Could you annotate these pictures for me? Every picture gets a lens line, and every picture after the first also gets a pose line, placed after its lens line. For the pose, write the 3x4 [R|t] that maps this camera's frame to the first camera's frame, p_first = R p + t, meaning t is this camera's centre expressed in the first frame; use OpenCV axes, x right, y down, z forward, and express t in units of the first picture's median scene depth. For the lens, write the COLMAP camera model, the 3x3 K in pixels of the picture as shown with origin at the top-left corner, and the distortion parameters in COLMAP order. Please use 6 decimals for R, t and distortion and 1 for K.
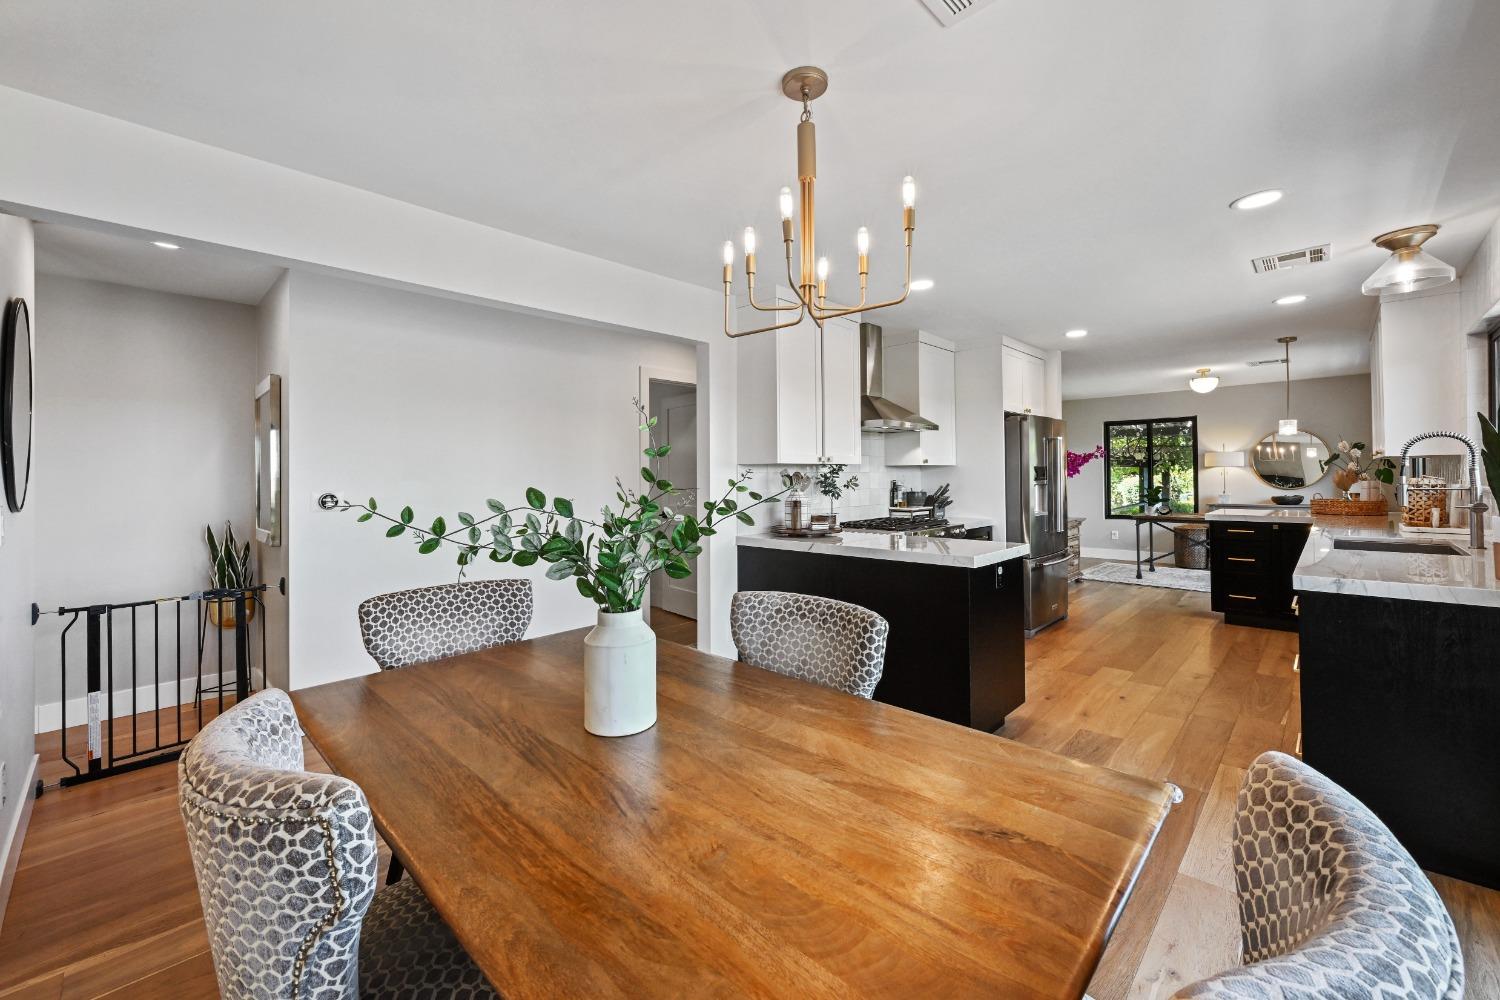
lens RADIAL K [[603.4, 0, 760.1], [0, 603.4, 489.5], [0, 0, 1]] dist [-0.001671, -0.000258]
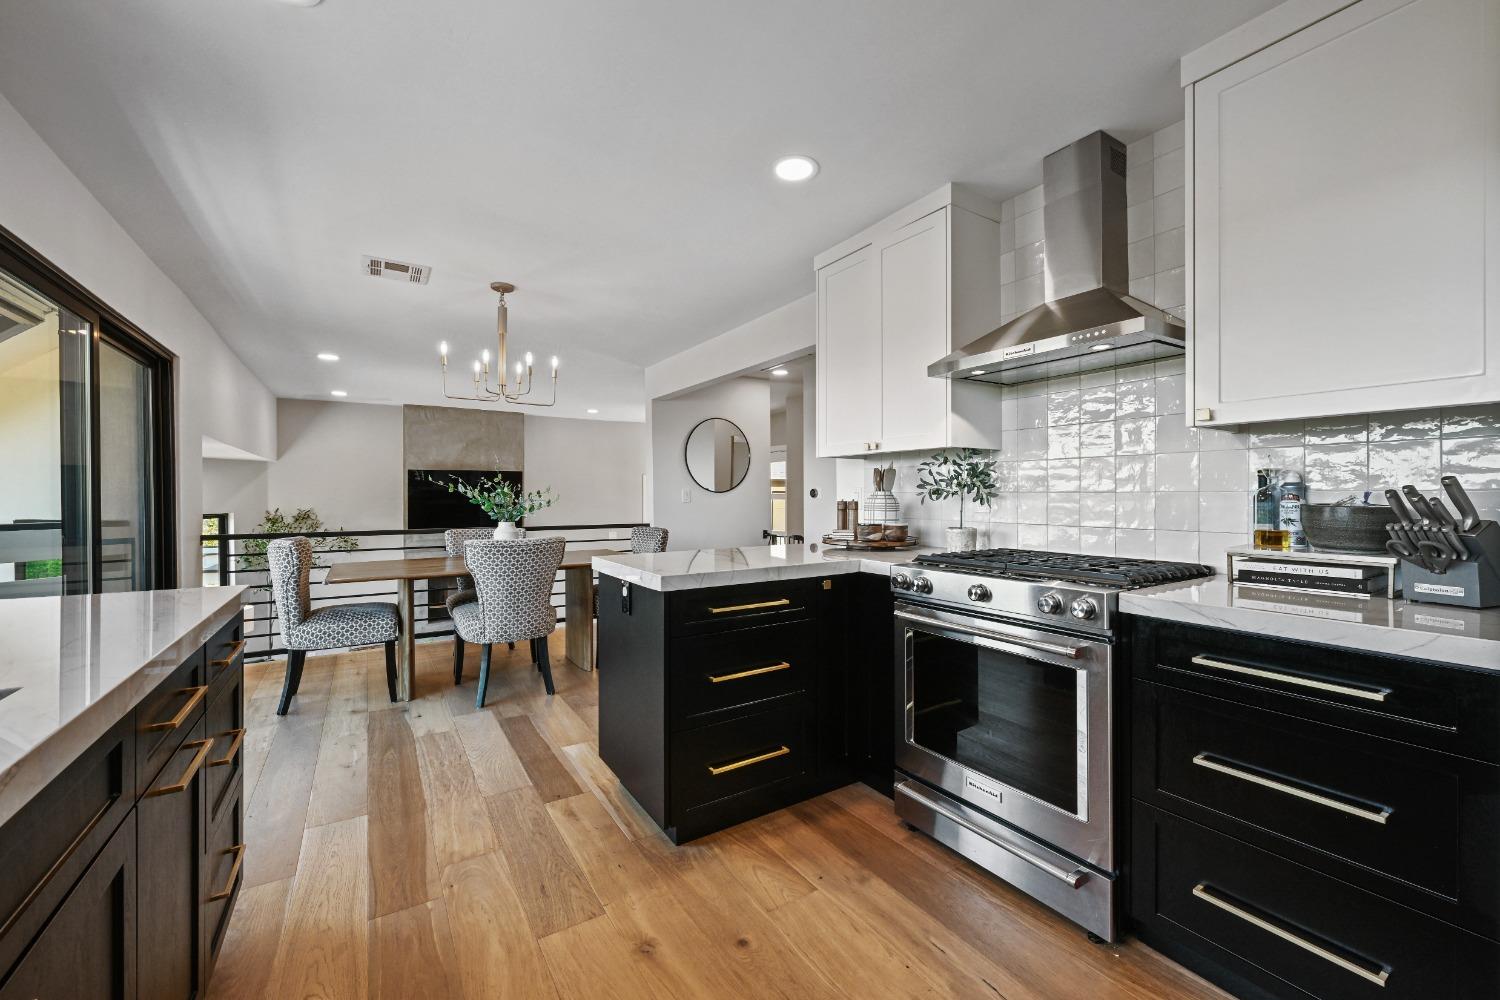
lens RADIAL K [[615.9, 0, 775.8], [0, 615.9, 494.6], [0, 0, 1]] dist [0.000306, -0.000014]
pose [[-0.239112, 0.010186, -0.970939, 0.666311], [-0.013343, 0.999816, 0.013775, -0.002392], [0.970900, 0.016249, -0.238932, 0.816483]]
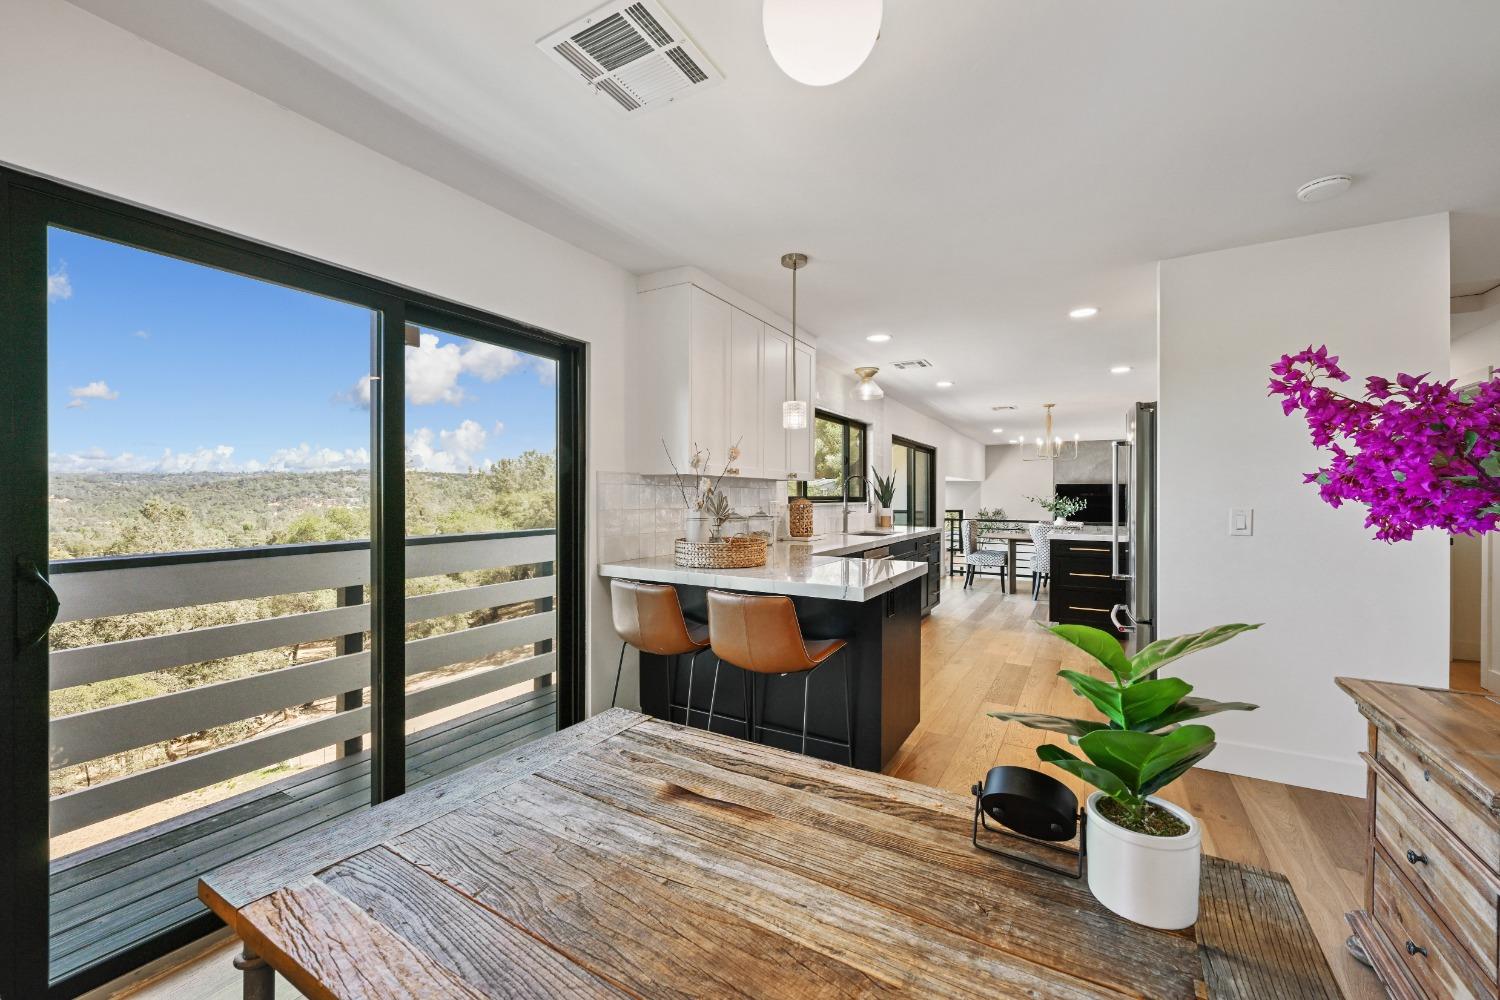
lens RADIAL K [[599.2, 0, 750.0], [0, 599.2, 500.0], [0, 0, 1]] dist [-0.000792, -0.000189]
pose [[-0.974277, 0.007237, -0.225239, 1.118174], [0.001088, 0.999624, 0.027412, -0.040848], [0.225352, 0.026462, -0.973918, 1.653317]]
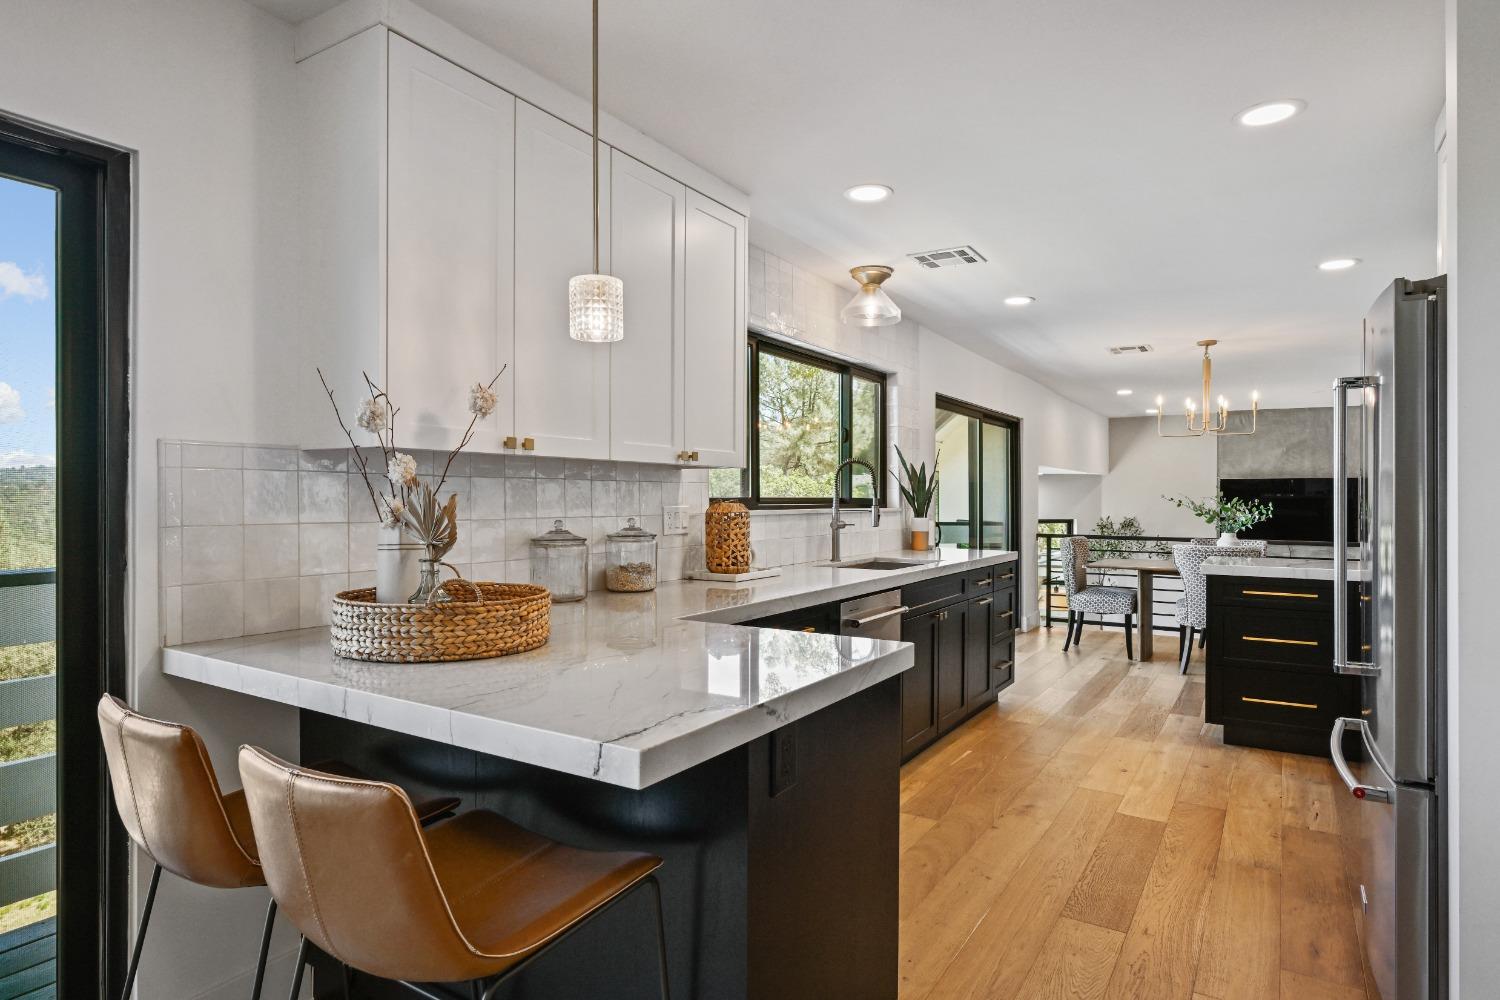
lens RADIAL K [[850.9, 0, 744.2], [0, 850.9, 502.4], [0, 0, 1]] dist [-0.003654, -0.000115]
pose [[-0.982825, 0.007458, -0.184390, 0.944646], [0.002905, 0.999684, 0.024950, -0.033912], [0.184518, 0.023985, -0.982536, 1.457232]]
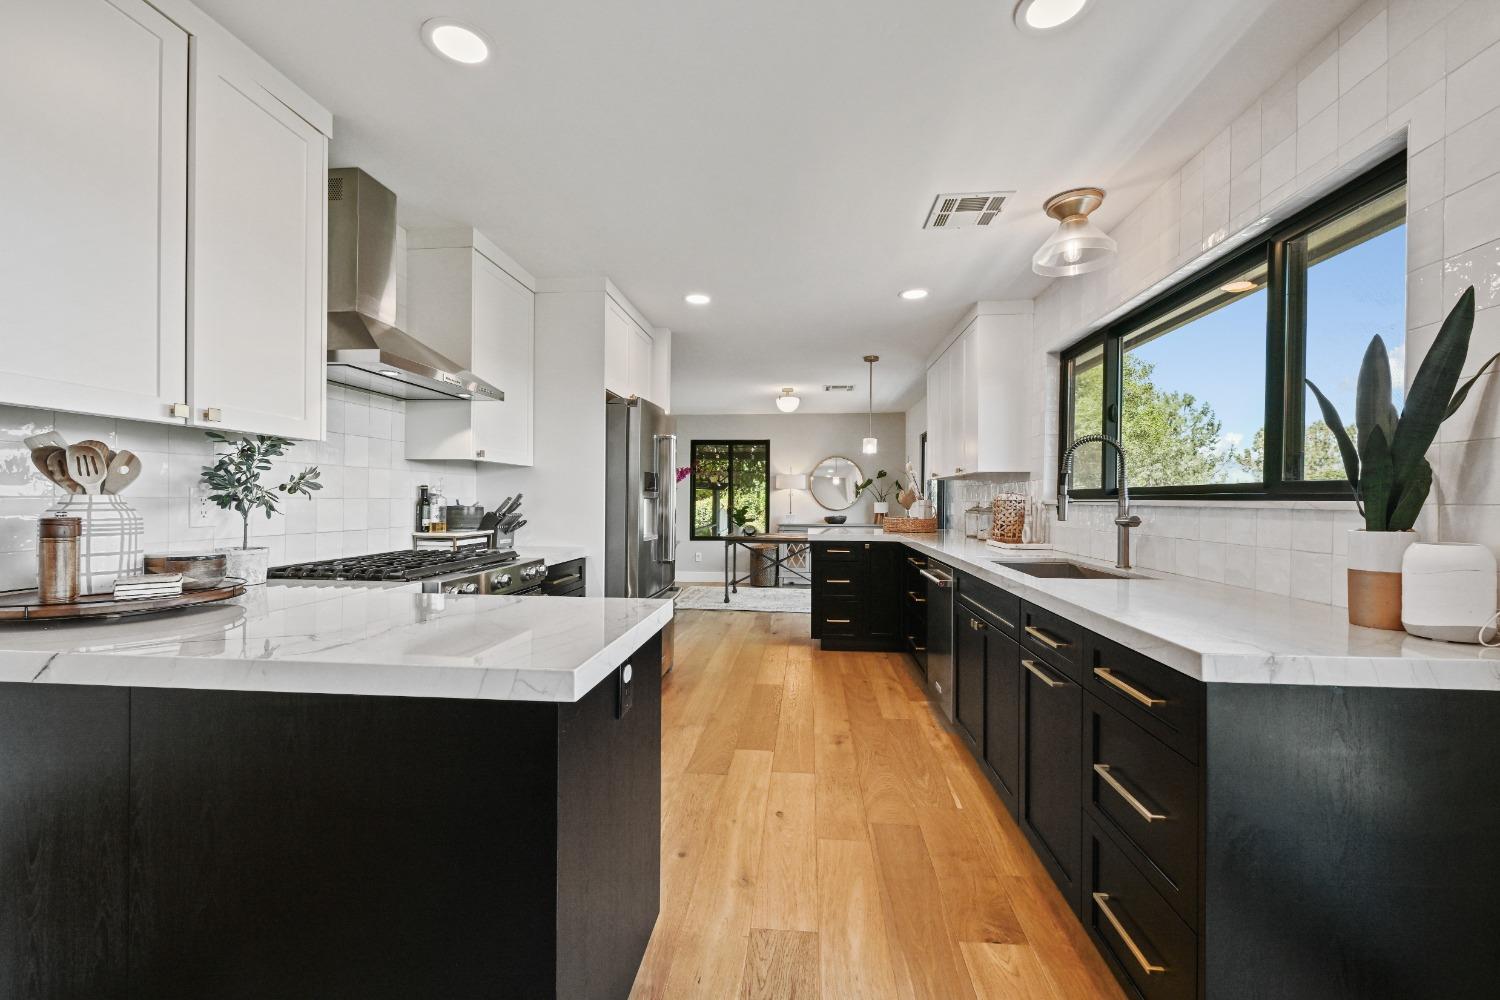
lens RADIAL K [[603.4, 0, 760.1], [0, 603.4, 489.5], [0, 0, 1]] dist [-0.001671, -0.000258]
pose [[0.784885, 0.026687, 0.619067, 0.118220], [-0.002686, 0.999209, -0.039668, 0.010711], [-0.619636, 0.029472, 0.784336, 0.349144]]
